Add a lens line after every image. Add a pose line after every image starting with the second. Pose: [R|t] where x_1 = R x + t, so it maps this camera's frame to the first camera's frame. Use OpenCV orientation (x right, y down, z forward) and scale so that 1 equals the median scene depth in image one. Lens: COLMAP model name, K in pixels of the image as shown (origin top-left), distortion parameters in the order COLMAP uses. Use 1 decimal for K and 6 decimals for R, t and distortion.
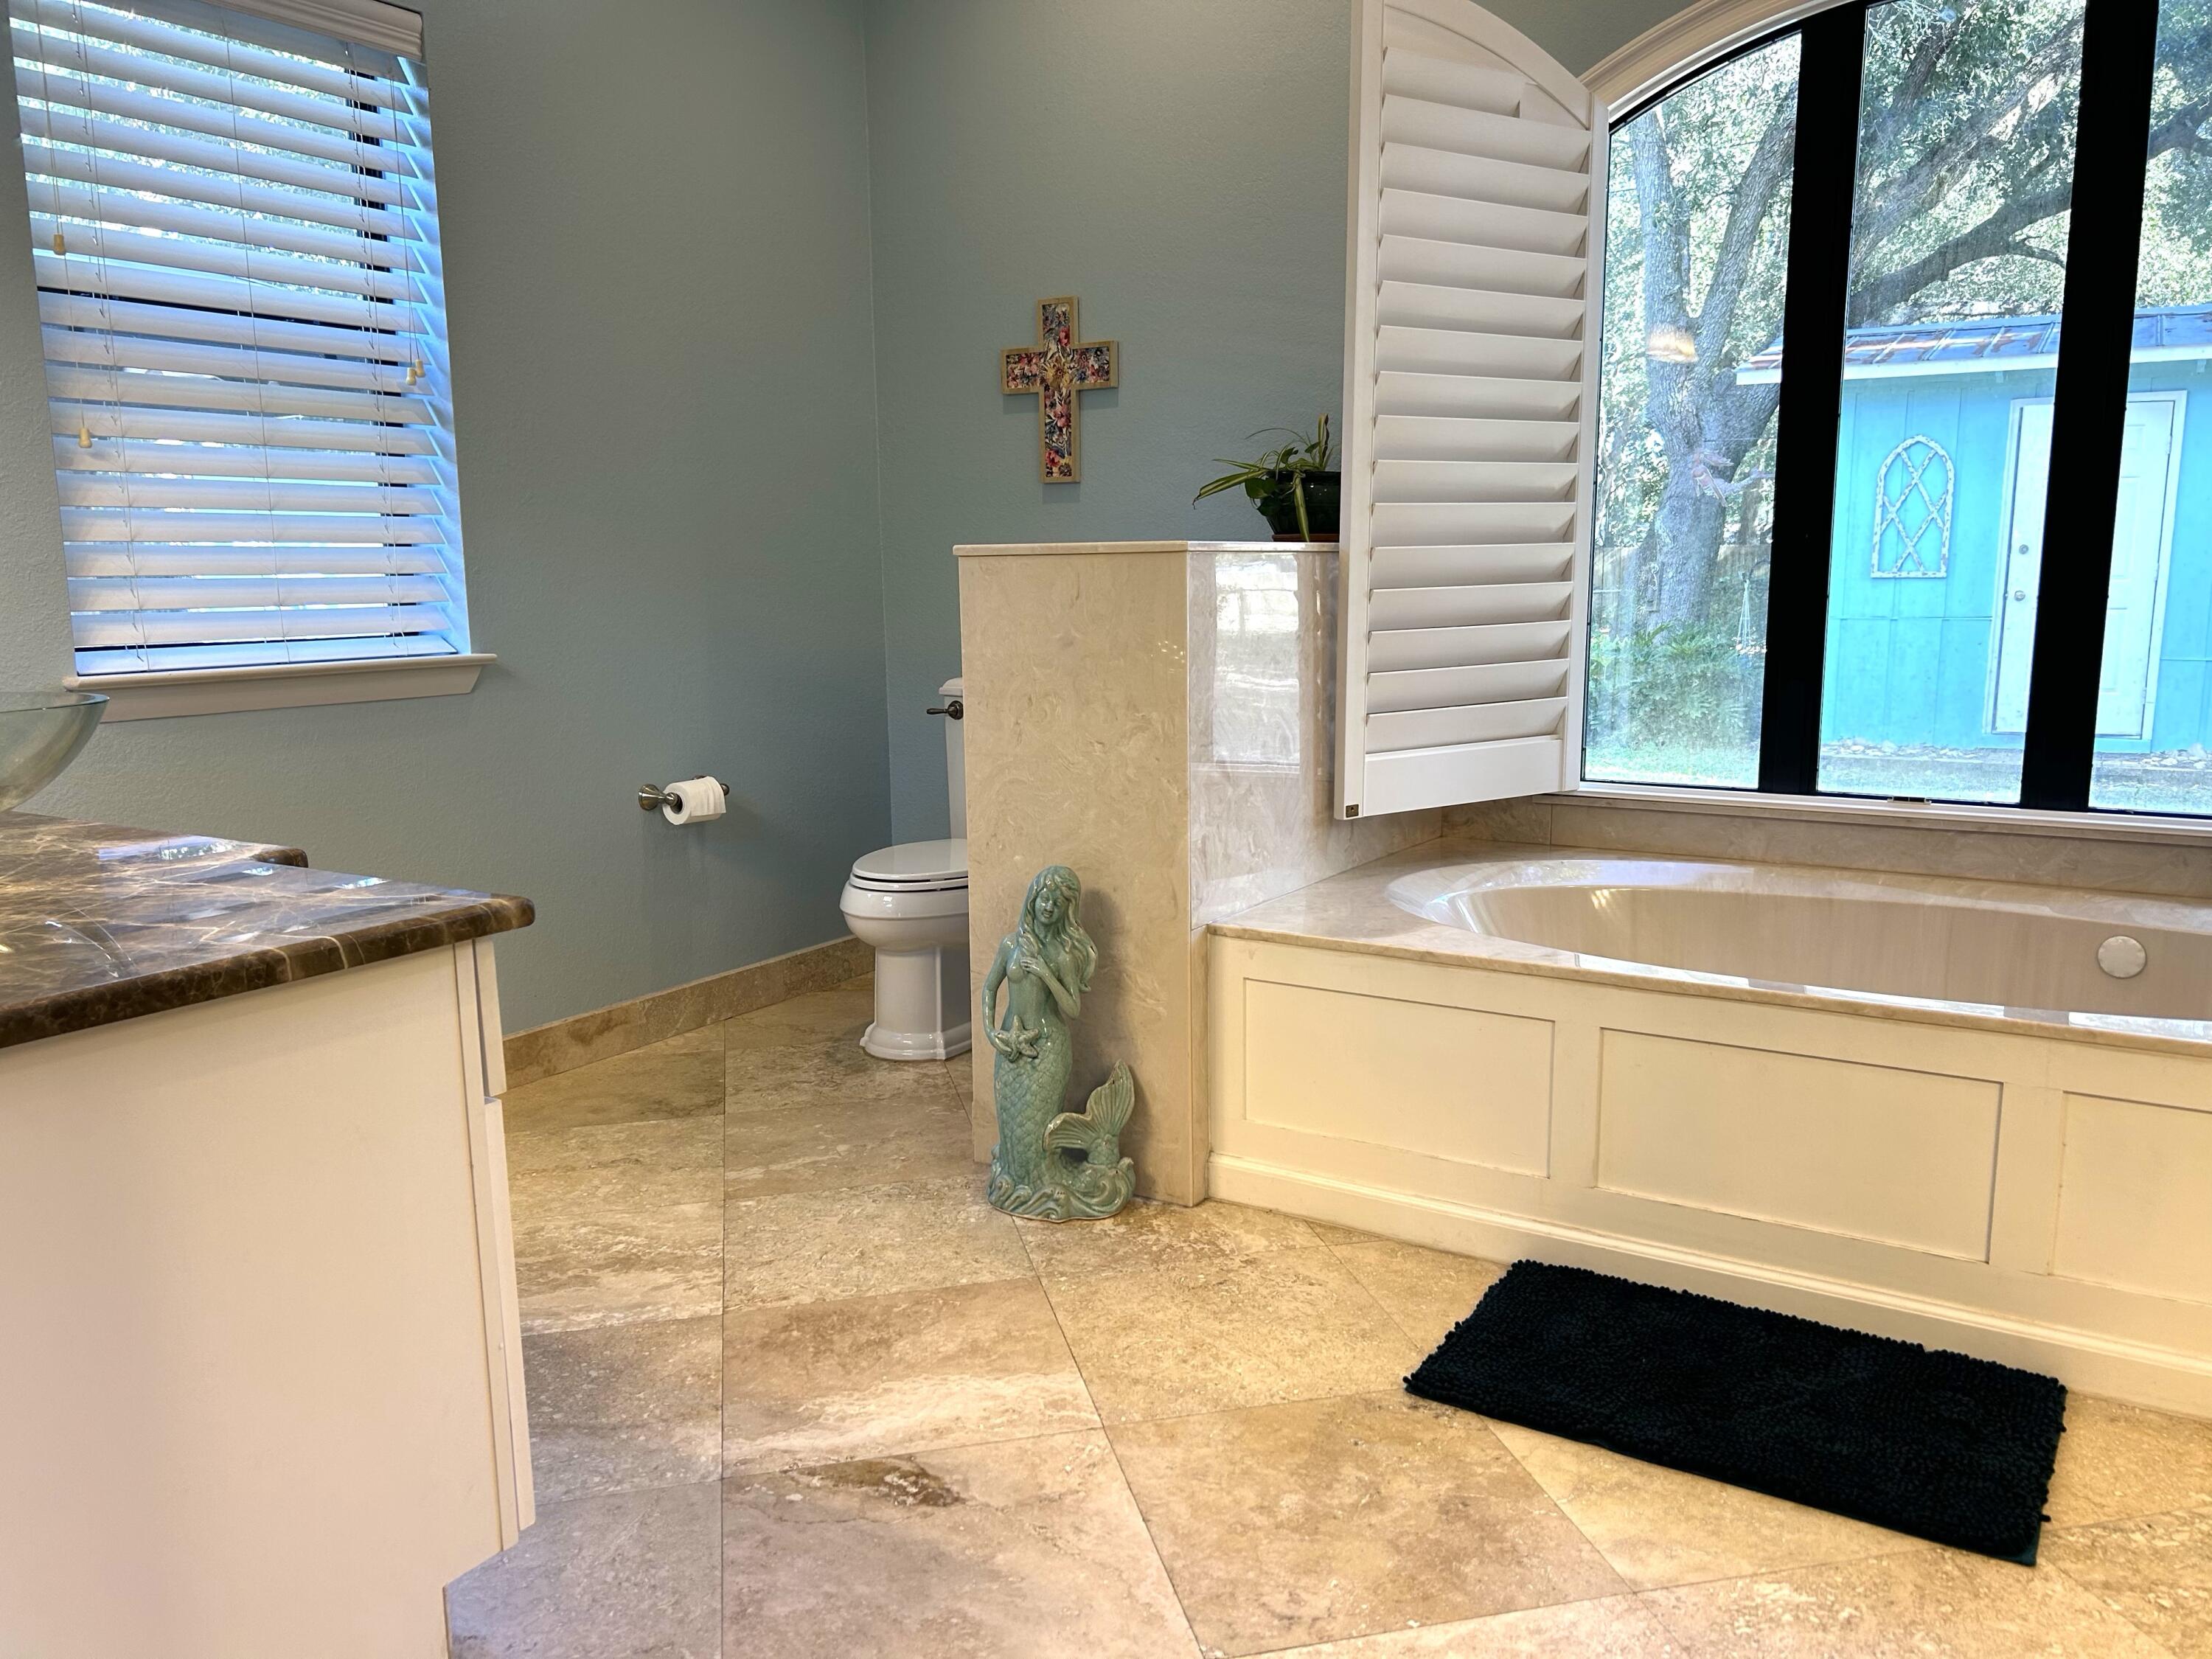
lens RADIAL K [[1664.3, 0, 1118.4], [0, 1664.3, 841.4], [0, 0, 1]] dist [0.019900, -0.004559]
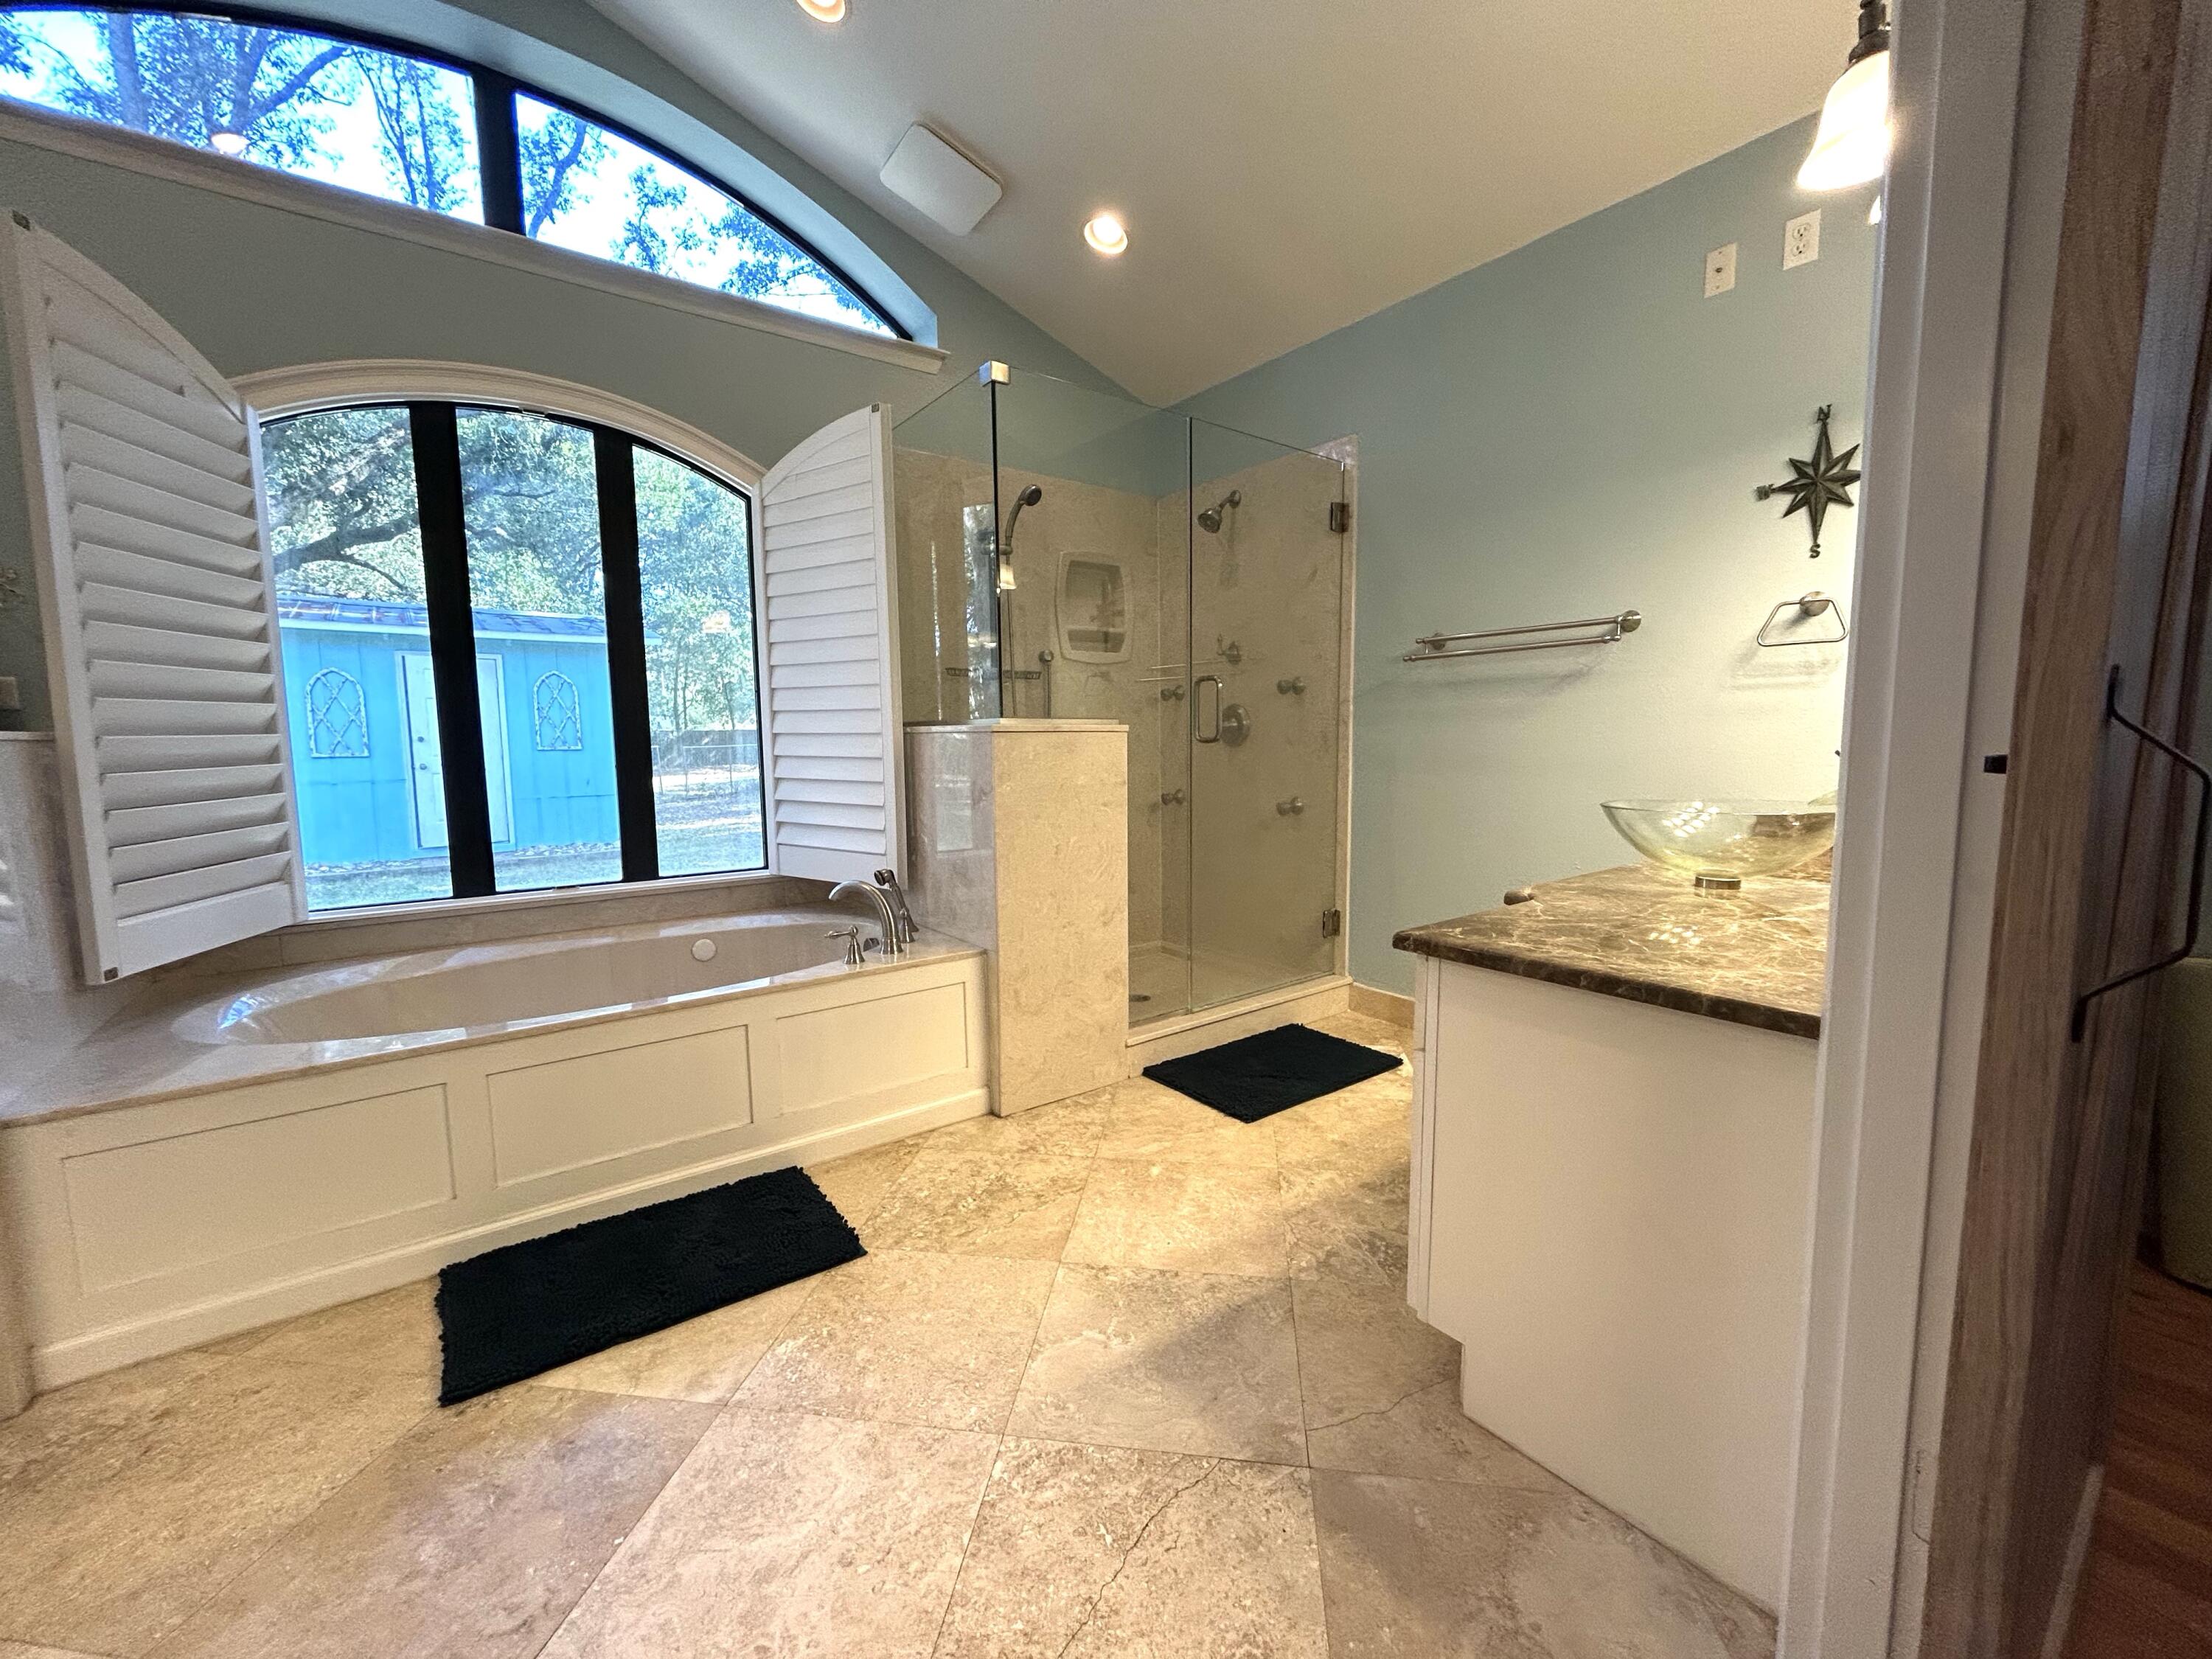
lens RADIAL K [[888.0, 0, 1103.2], [0, 888.0, 826.8], [0, 0, 1]] dist [-0.002485, 0.001393]
pose [[0.362442, -0.090782, 0.927574, -0.183353], [0.159359, 0.986625, 0.034293, -0.035459], [-0.918281, 0.135389, 0.372061, 0.195117]]
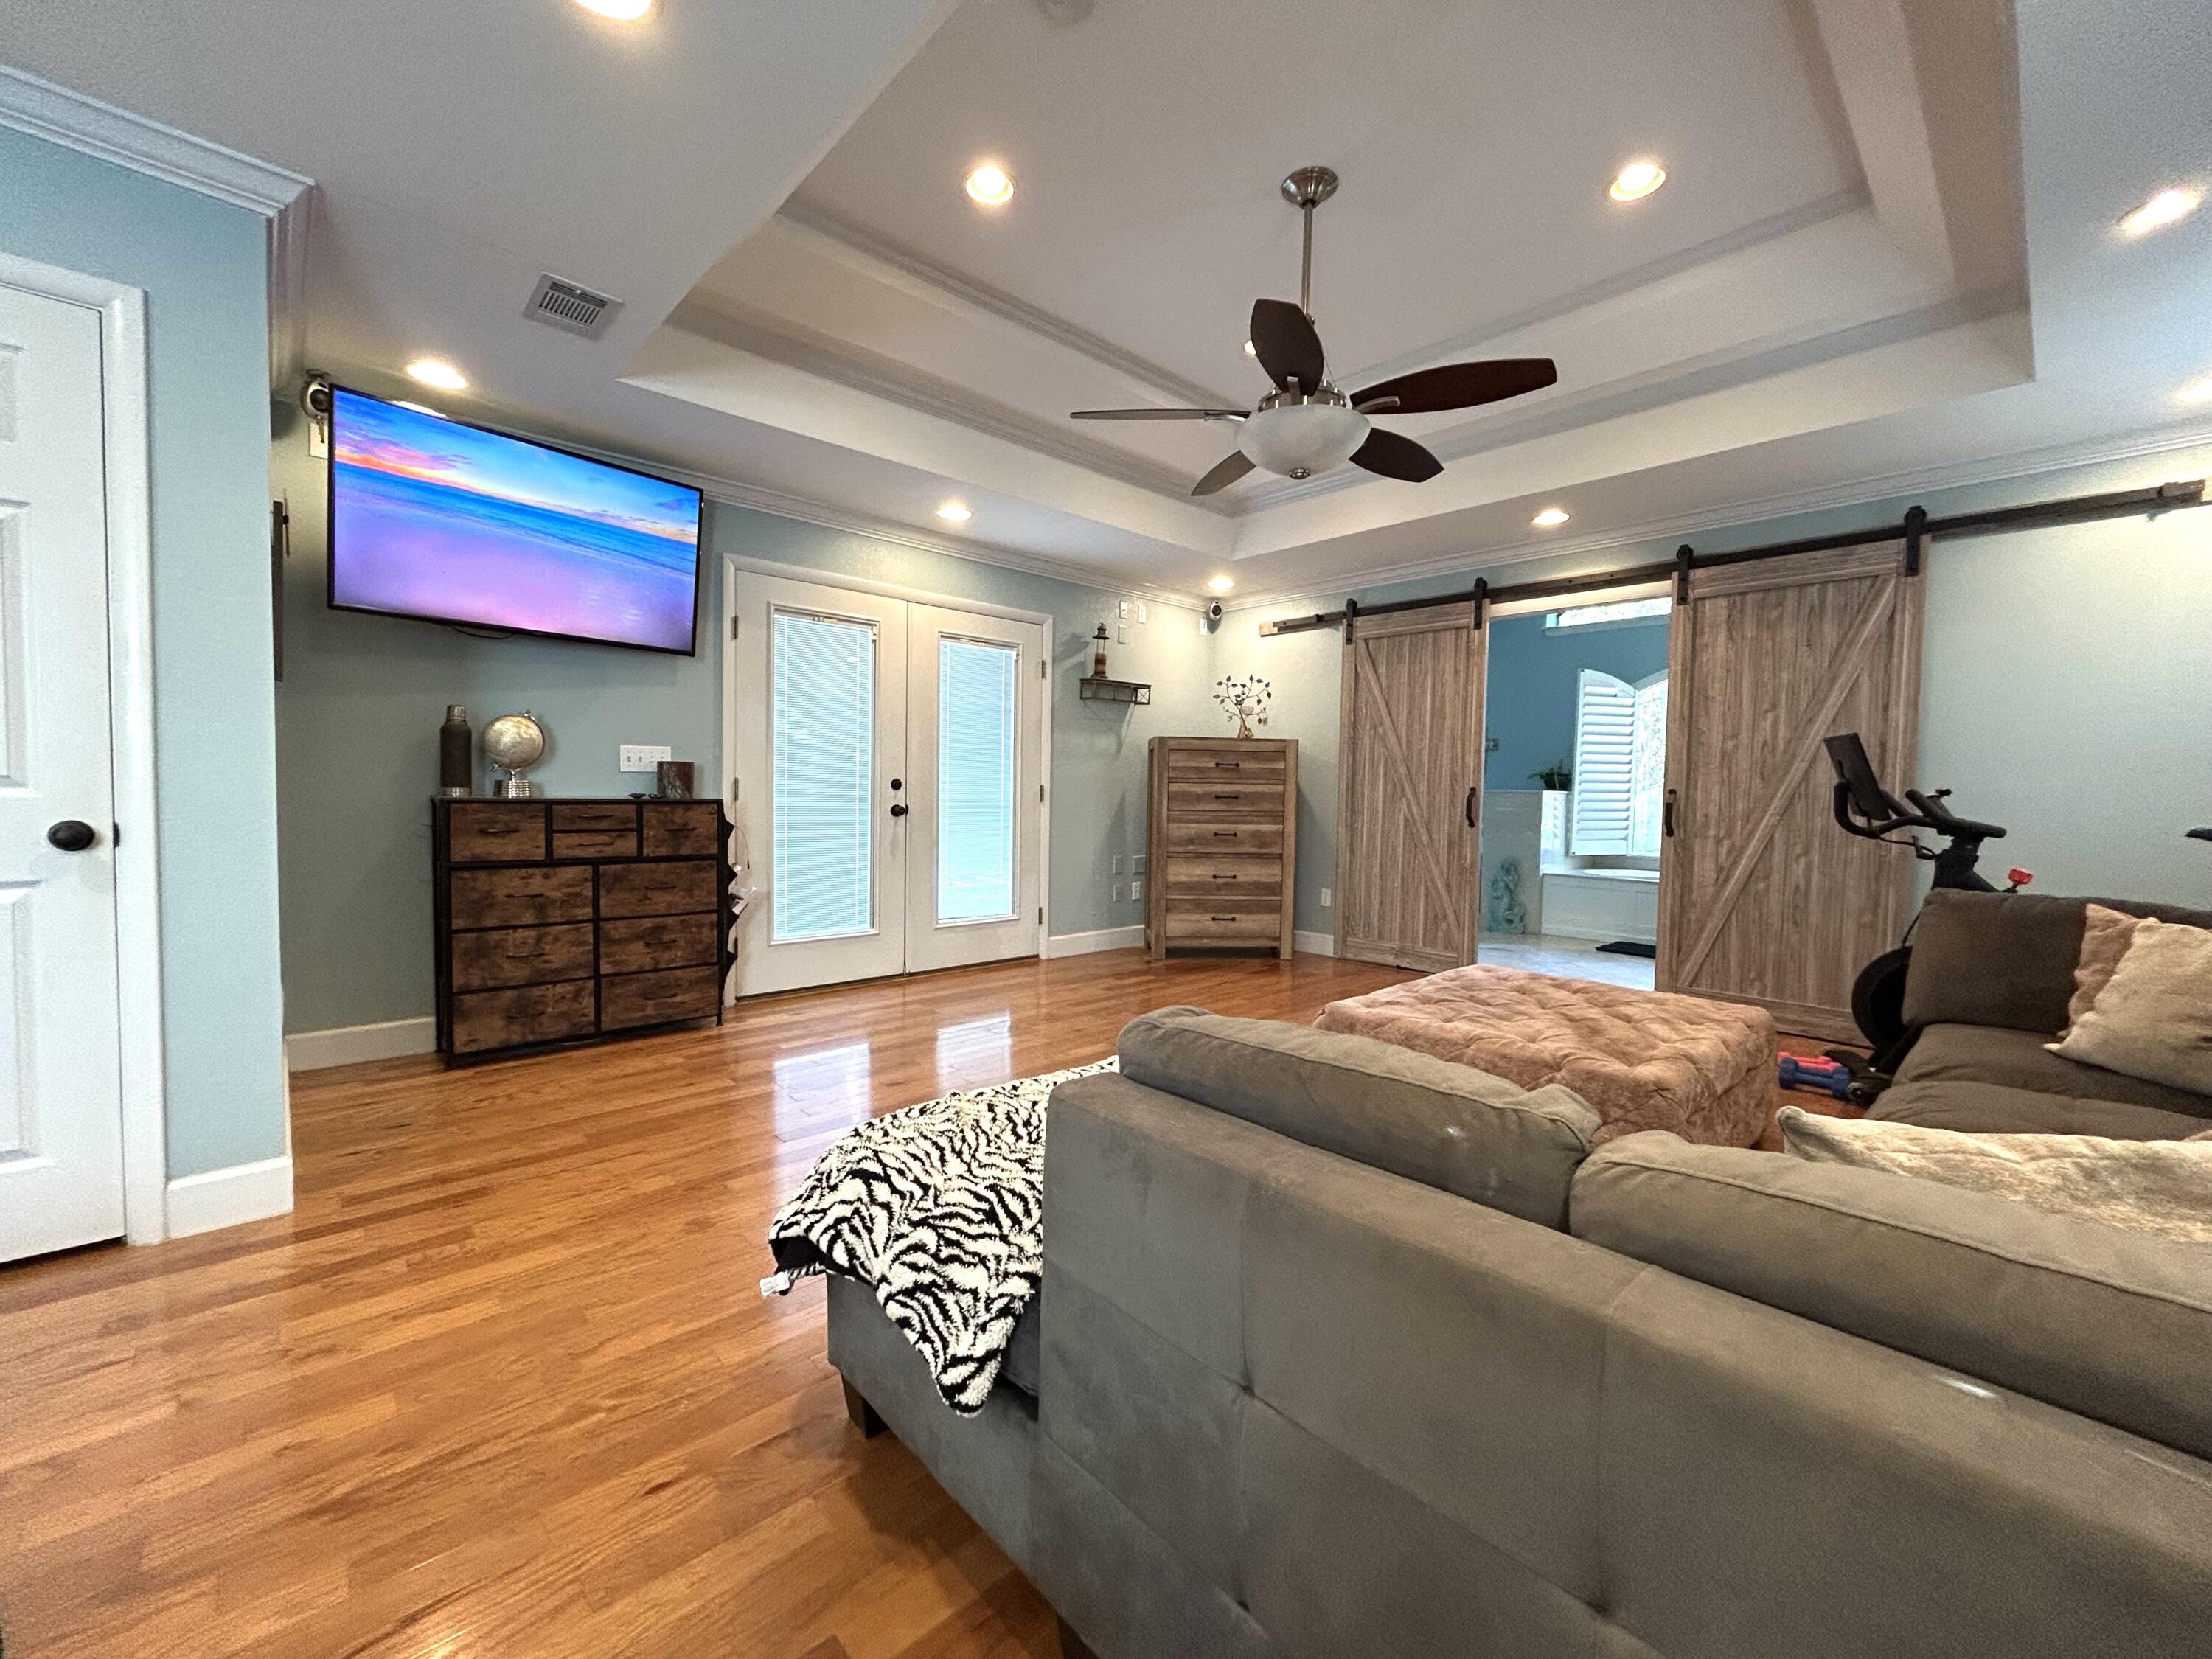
lens RADIAL K [[888.0, 0, 1112.3], [0, 888.0, 833.5], [0, 0, 1]] dist [-0.002485, 0.001393]
pose [[0.964630, 0.042032, -0.260236, -0.488055], [-0.071097, 0.992106, -0.103298, 0.297644], [0.253840, 0.118146, 0.960004, -1.782875]]
